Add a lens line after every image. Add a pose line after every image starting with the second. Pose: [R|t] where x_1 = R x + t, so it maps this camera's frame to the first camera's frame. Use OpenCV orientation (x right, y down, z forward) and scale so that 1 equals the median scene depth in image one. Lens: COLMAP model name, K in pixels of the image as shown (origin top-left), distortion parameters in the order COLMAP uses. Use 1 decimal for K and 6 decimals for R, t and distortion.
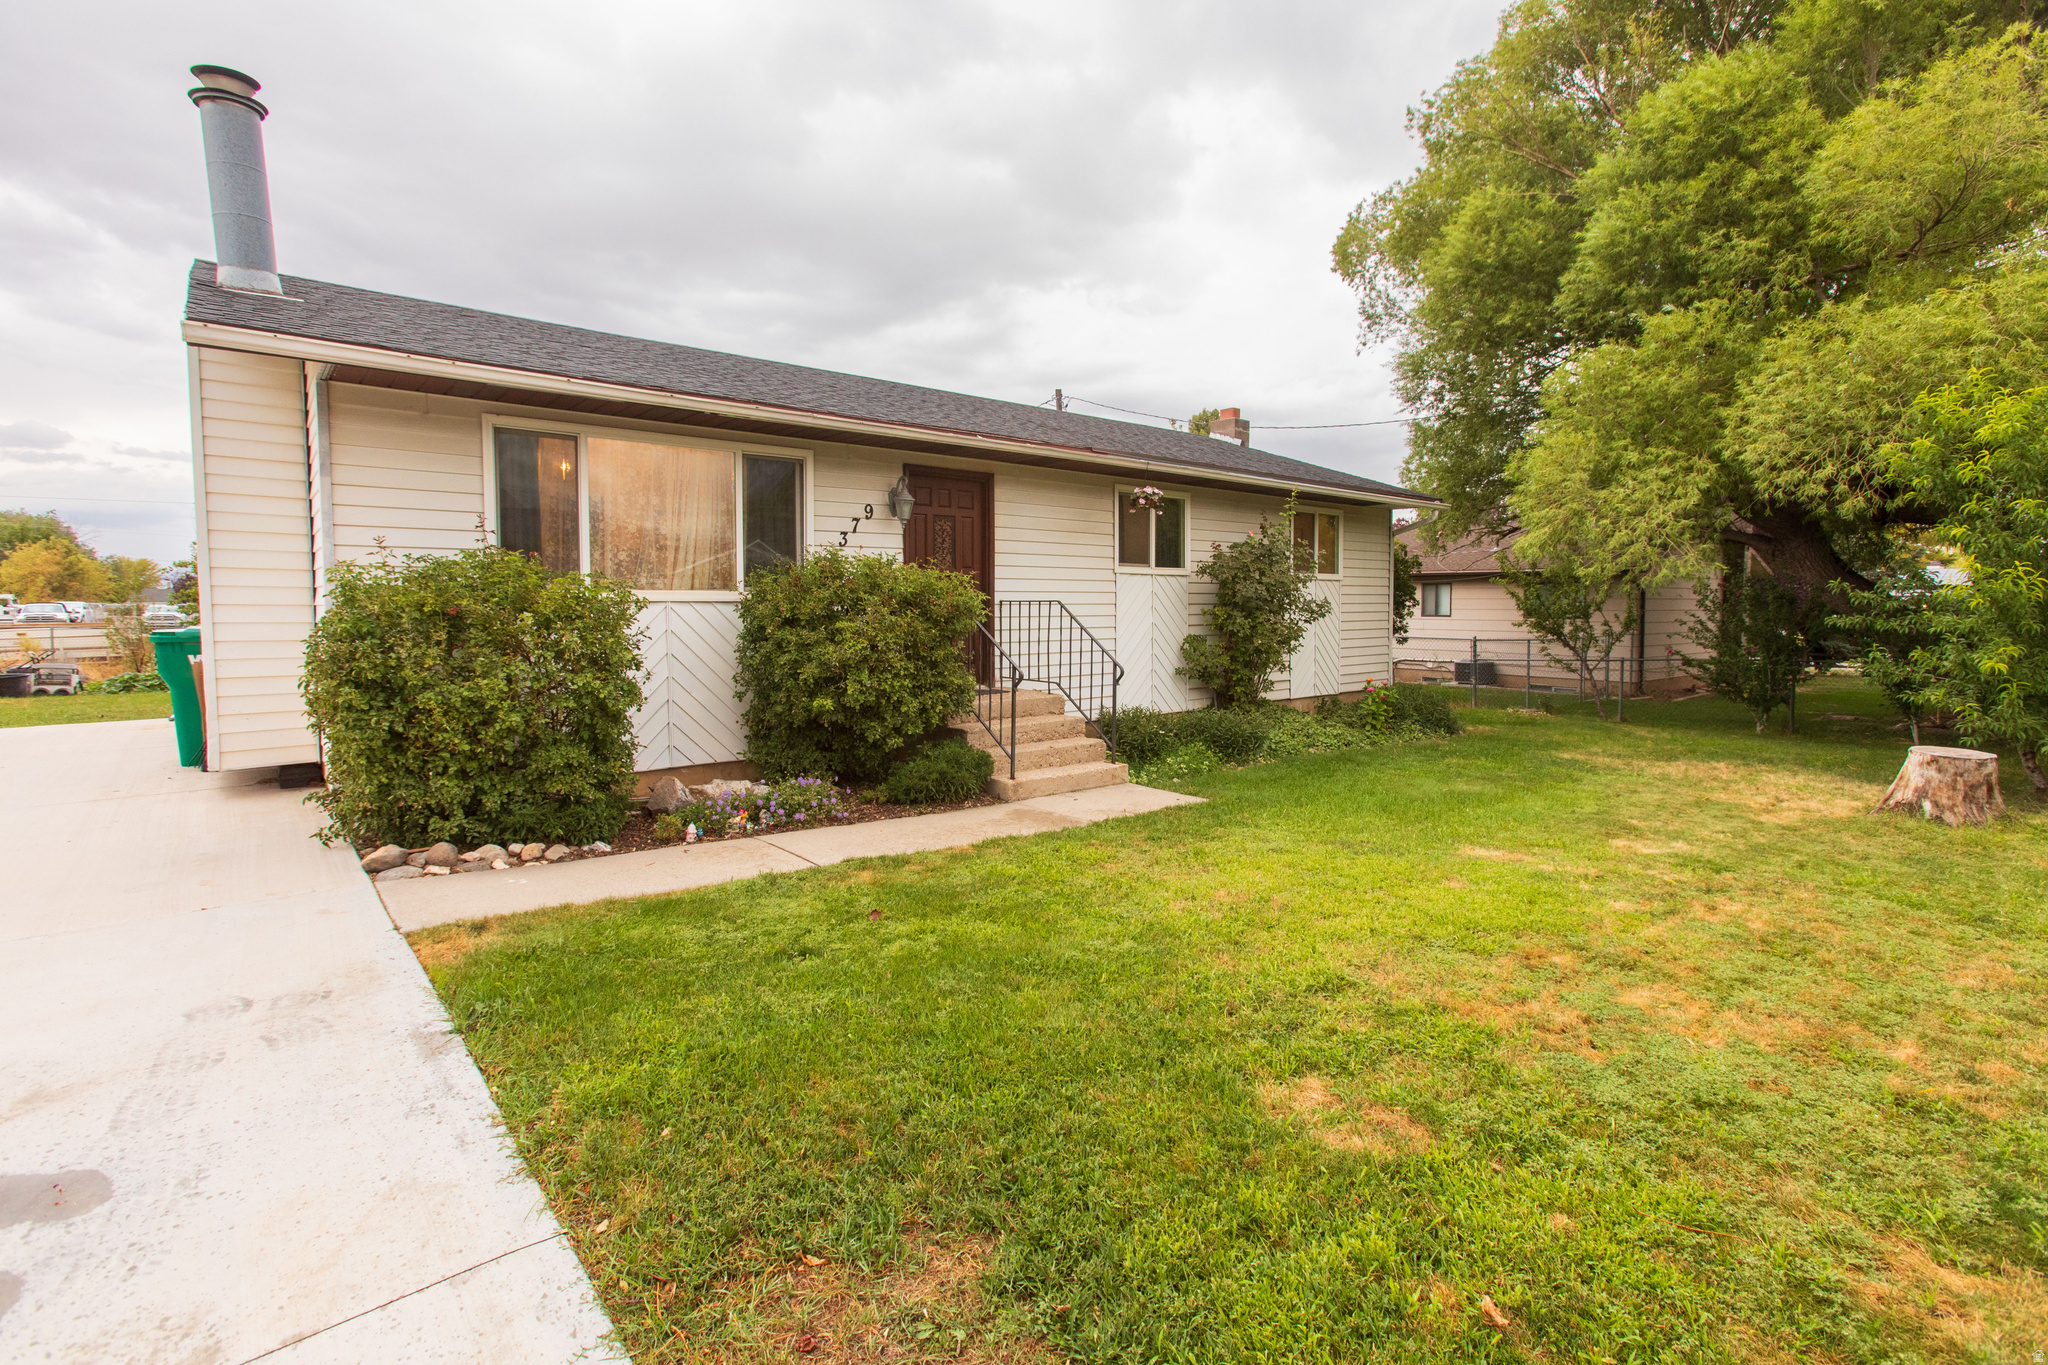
lens RADIAL K [[942.3, 0, 1050.8], [0, 942.3, 638.5], [0, 0, 1]] dist [-0.022917, 0.026431]
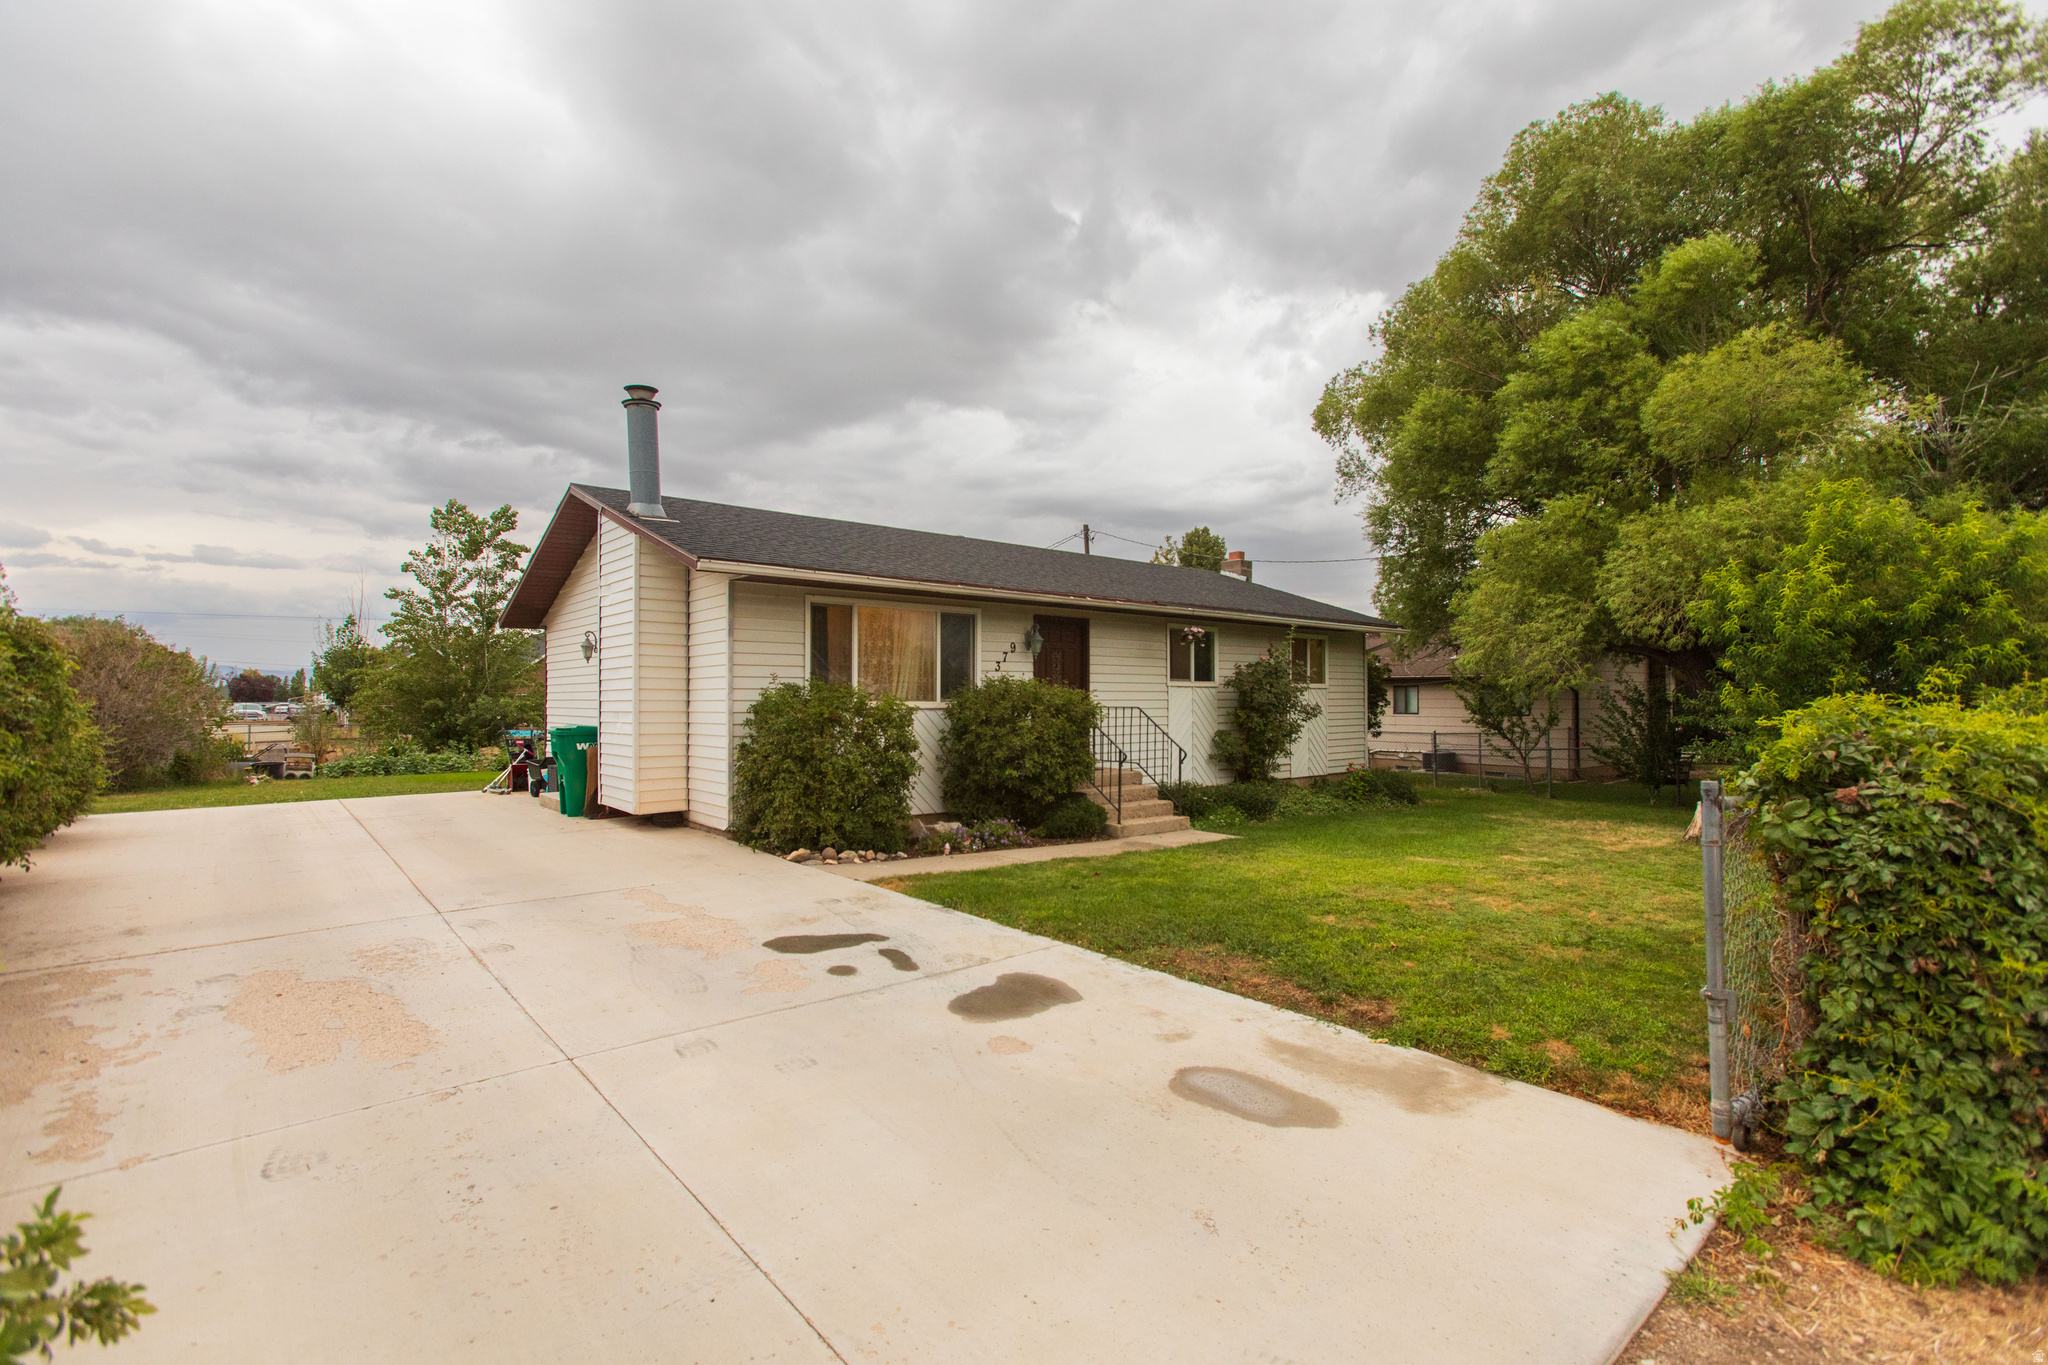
lens RADIAL K [[933.9, 0, 1024.0], [0, 933.9, 682.5], [0, 0, 1]] dist [-0.019327, -0.000020]
pose [[0.999960, -0.001612, -0.008841, -0.124936], [0.001125, 0.998496, -0.054807, 0.001218], [0.008916, 0.054795, 0.998458, -0.367548]]
